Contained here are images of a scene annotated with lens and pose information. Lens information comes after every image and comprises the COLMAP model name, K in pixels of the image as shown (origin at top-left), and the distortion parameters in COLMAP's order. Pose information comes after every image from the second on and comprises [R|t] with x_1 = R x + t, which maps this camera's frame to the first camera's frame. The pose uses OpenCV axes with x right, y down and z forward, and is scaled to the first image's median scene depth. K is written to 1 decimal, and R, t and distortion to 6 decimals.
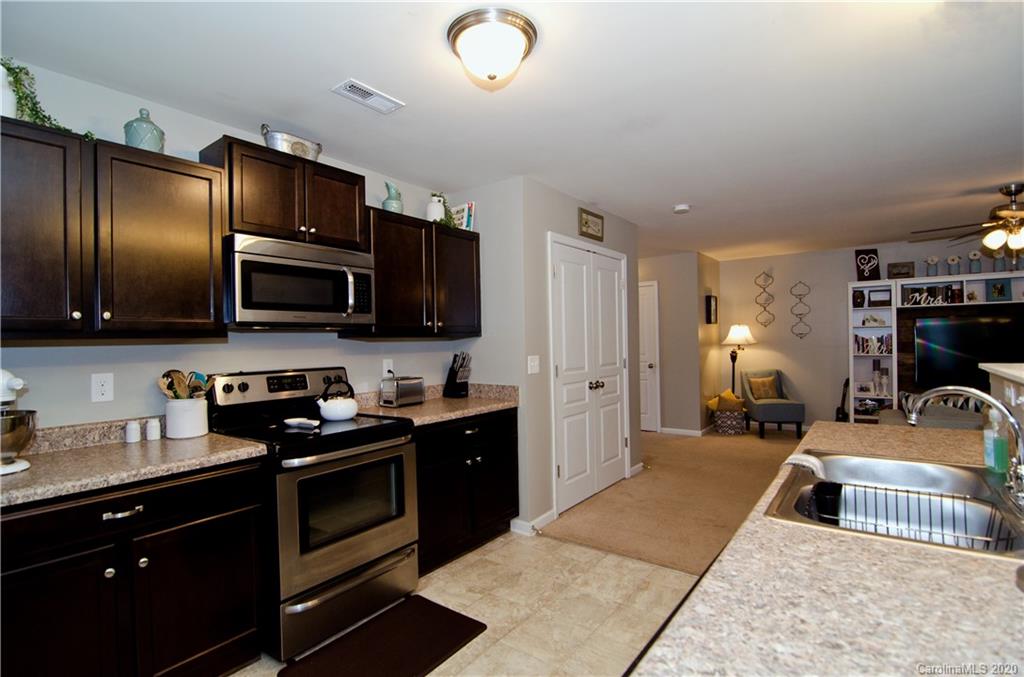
lens RADIAL K [[493.0, 0, 503.2], [0, 493.0, 342.3], [0, 0, 1]] dist [-0.015930, -0.003380]
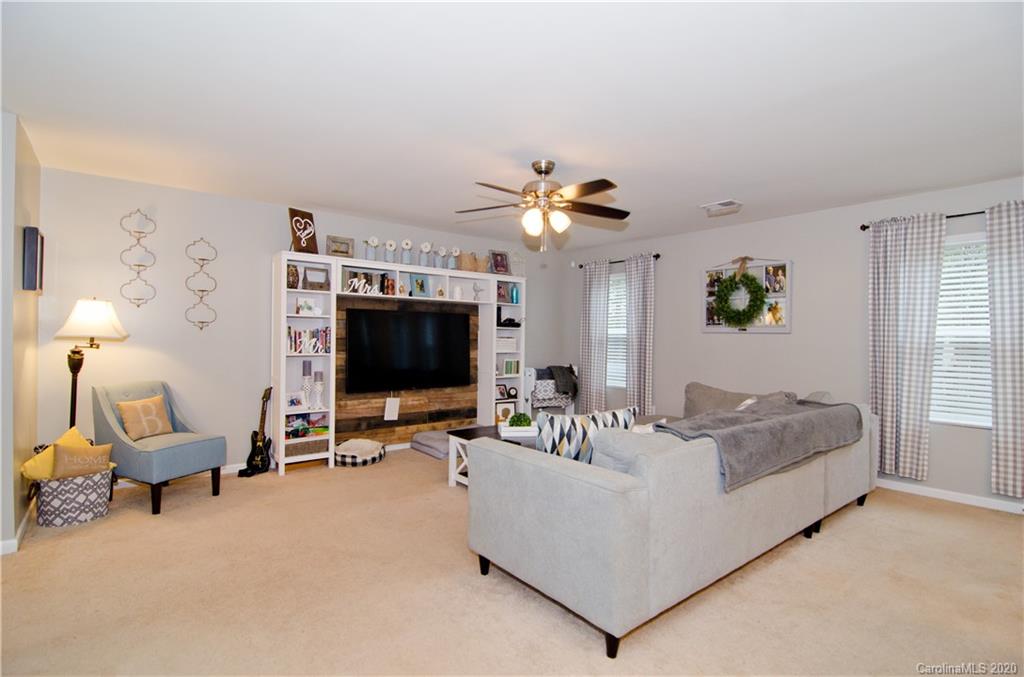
lens RADIAL K [[493.0, 0, 504.0], [0, 493.0, 340.3], [0, 0, 1]] dist [-0.015930, -0.003380]
pose [[0.243735, 0.012396, 0.969763, 0.107679], [-0.015144, 0.999845, -0.008974, 0.006399], [-0.969724, -0.012498, 0.243885, 0.532020]]
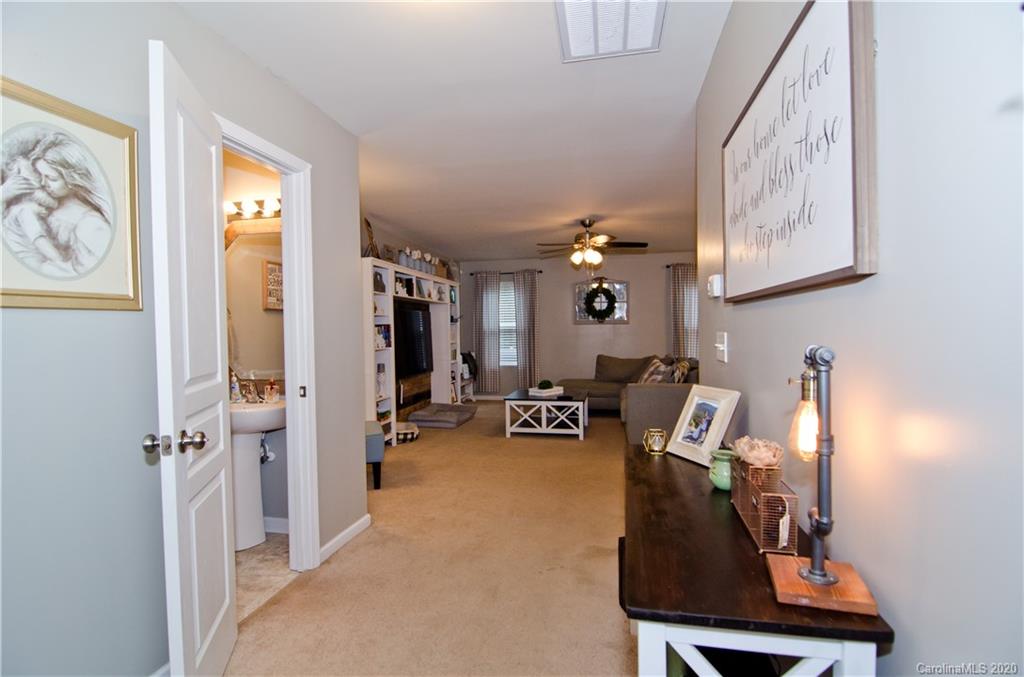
lens RADIAL K [[493.0, 0, 506.3], [0, 493.0, 342.0], [0, 0, 1]] dist [-0.015930, -0.003380]
pose [[-0.427067, 0.000967, 0.904219, -0.101702], [0.022776, 0.999694, 0.009688, 0.010582], [-0.903933, 0.024732, -0.426959, 1.169070]]
